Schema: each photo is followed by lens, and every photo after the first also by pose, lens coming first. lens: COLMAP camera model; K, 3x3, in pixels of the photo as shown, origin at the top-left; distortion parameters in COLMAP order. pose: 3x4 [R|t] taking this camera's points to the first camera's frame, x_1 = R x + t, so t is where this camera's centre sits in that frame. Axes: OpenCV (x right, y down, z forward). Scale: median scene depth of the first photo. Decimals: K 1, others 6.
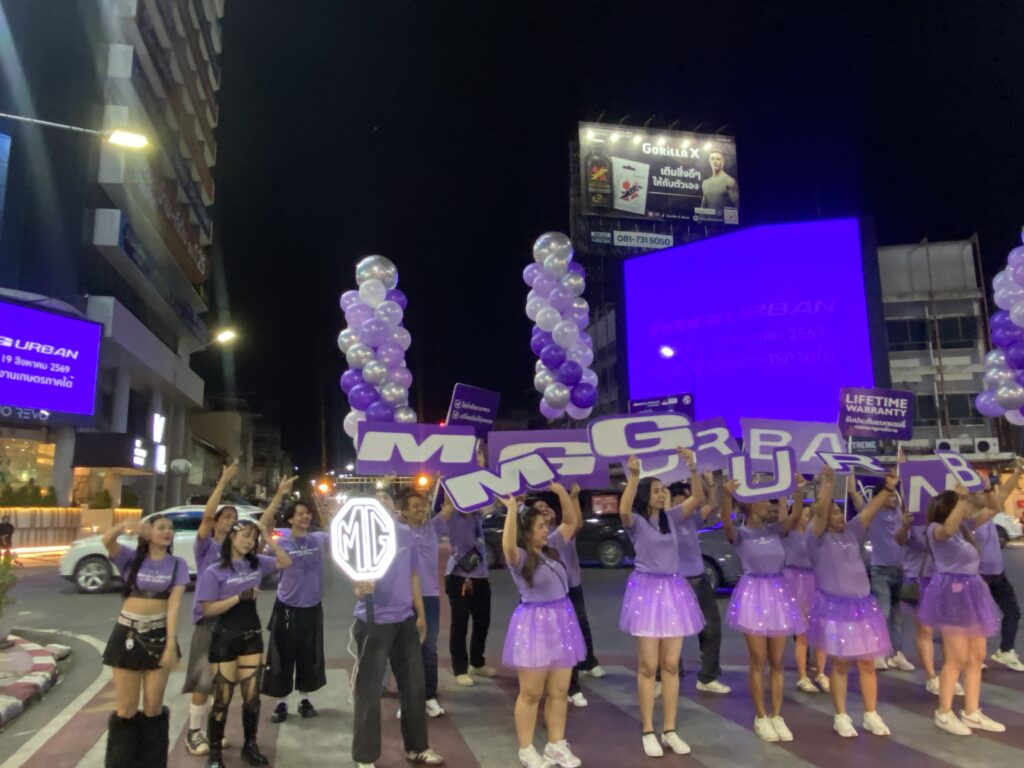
lens RADIAL K [[757.8, 0, 512.9], [0, 757.8, 379.5], [0, 0, 1]] dist [0.065084, -0.075095]
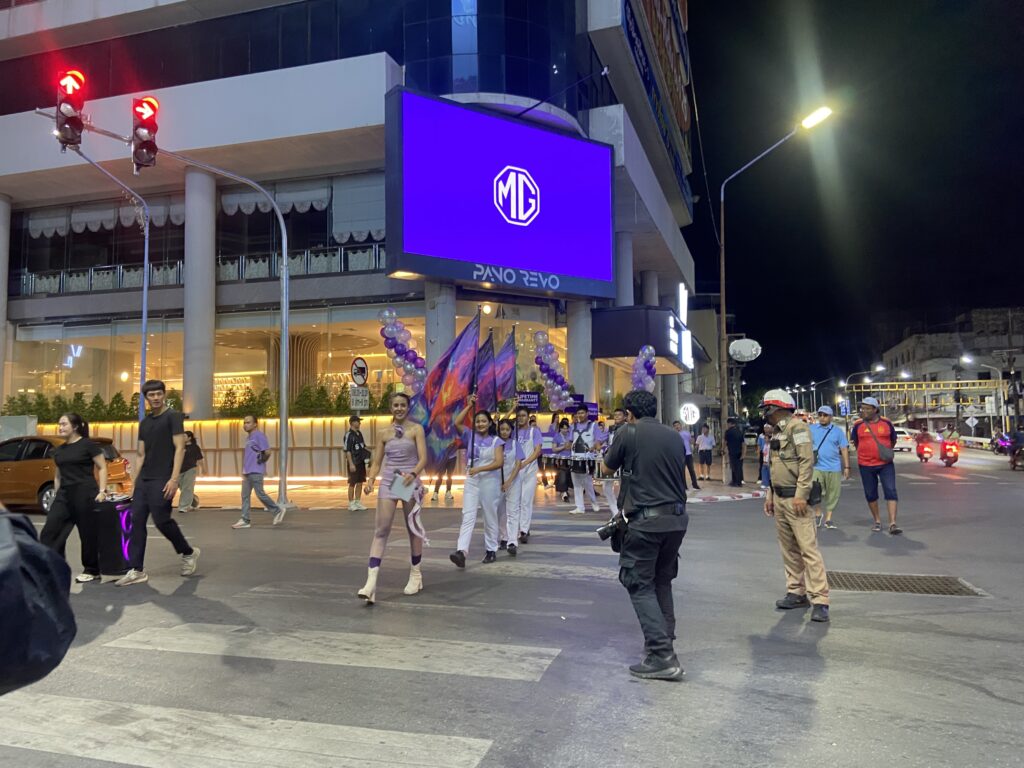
lens RADIAL K [[770.1, 0, 499.8], [0, 770.1, 367.6], [0, 0, 1]] dist [0.106862, -0.147414]
pose [[0.850437, -0.042992, -0.524317, -0.234969], [0.090252, 0.993802, 0.064900, 0.058843], [0.518277, -0.102514, 0.849047, 0.305841]]
